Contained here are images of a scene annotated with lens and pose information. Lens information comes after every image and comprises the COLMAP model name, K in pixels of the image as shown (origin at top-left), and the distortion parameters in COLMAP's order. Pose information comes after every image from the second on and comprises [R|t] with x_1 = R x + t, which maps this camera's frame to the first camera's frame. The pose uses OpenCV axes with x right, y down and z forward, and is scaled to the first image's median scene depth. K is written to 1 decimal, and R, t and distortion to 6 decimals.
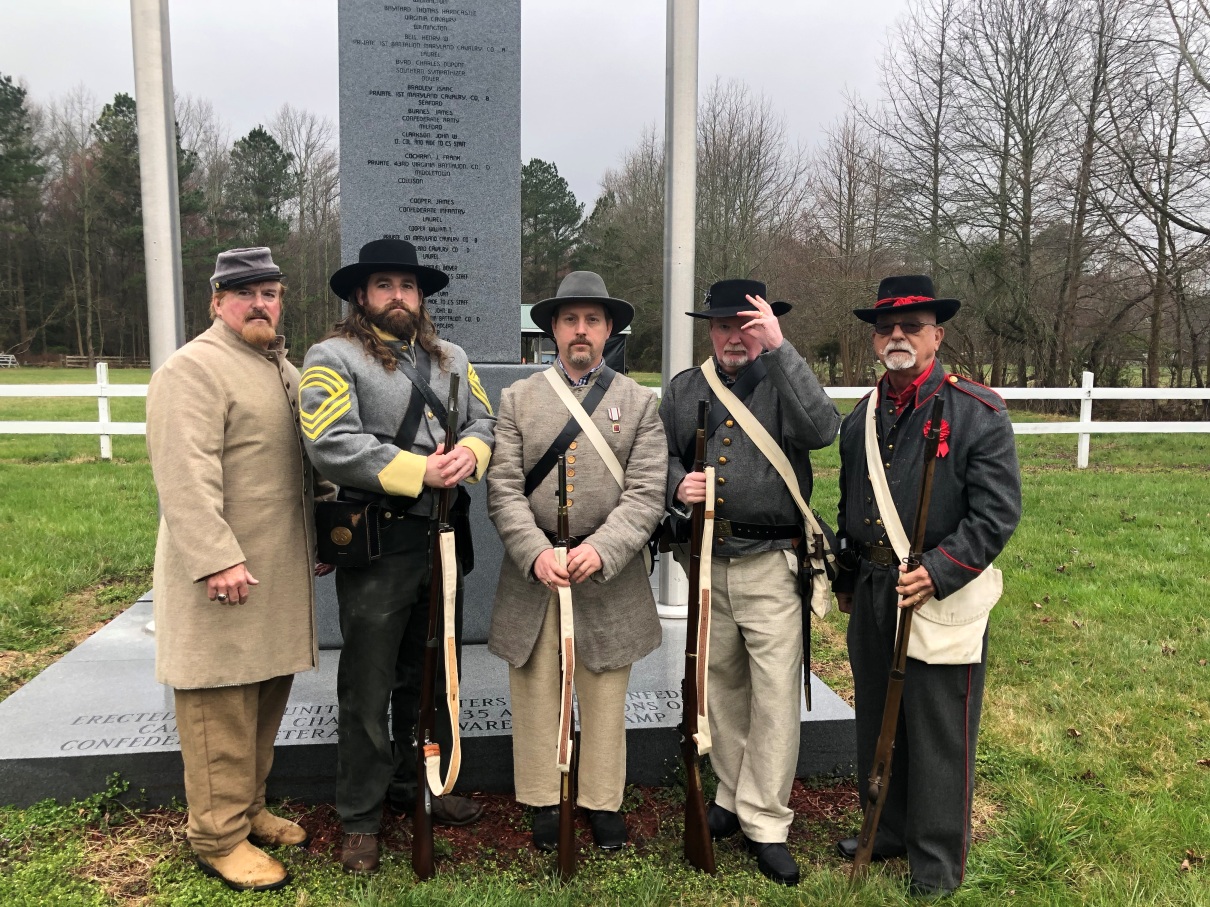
lens RADIAL K [[1015.5, 0, 624.9], [0, 1015.5, 457.5], [0, 0, 1]] dist [0.000790, -0.007953]
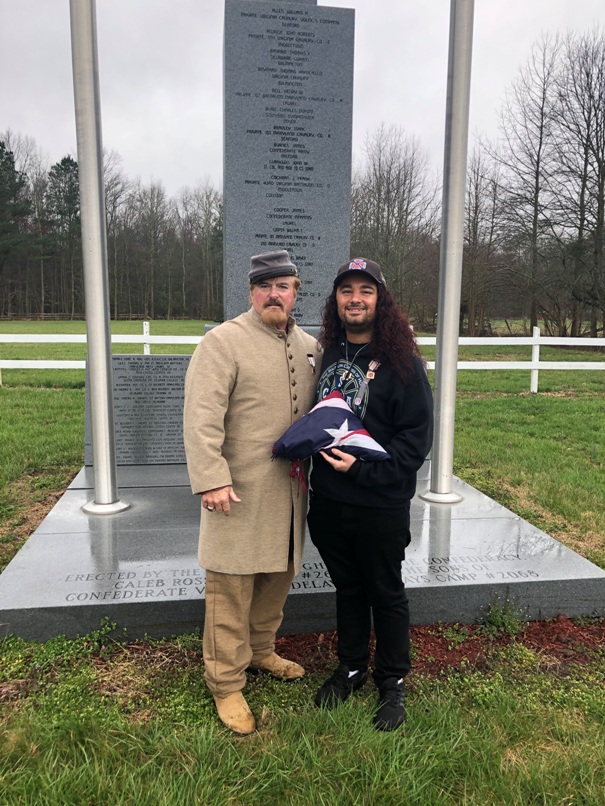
lens RADIAL K [[674.9, 0, 312.7], [0, 674.9, 414.6], [0, 0, 1]] dist [0.000174, 0.011024]
pose [[0.999986, 0.002725, 0.004453, -0.131709], [-0.002943, 0.998763, 0.049632, -0.012659], [-0.004312, -0.049645, 0.998758, 0.040397]]
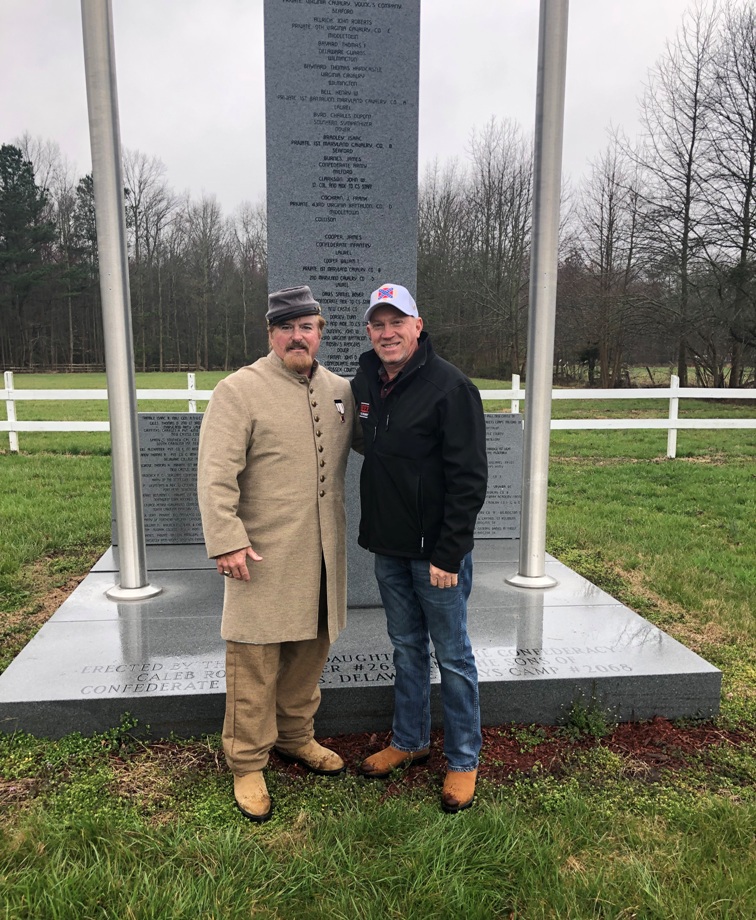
lens RADIAL K [[843.3, 0, 375.2], [0, 843.3, 520.1], [0, 0, 1]] dist [0.001164, 0.004486]
pose [[0.999425, 0.000598, -0.033891, -0.097927], [0.002362, 0.996187, 0.087208, -0.008675], [0.033814, -0.087238, 0.995613, -0.001097]]
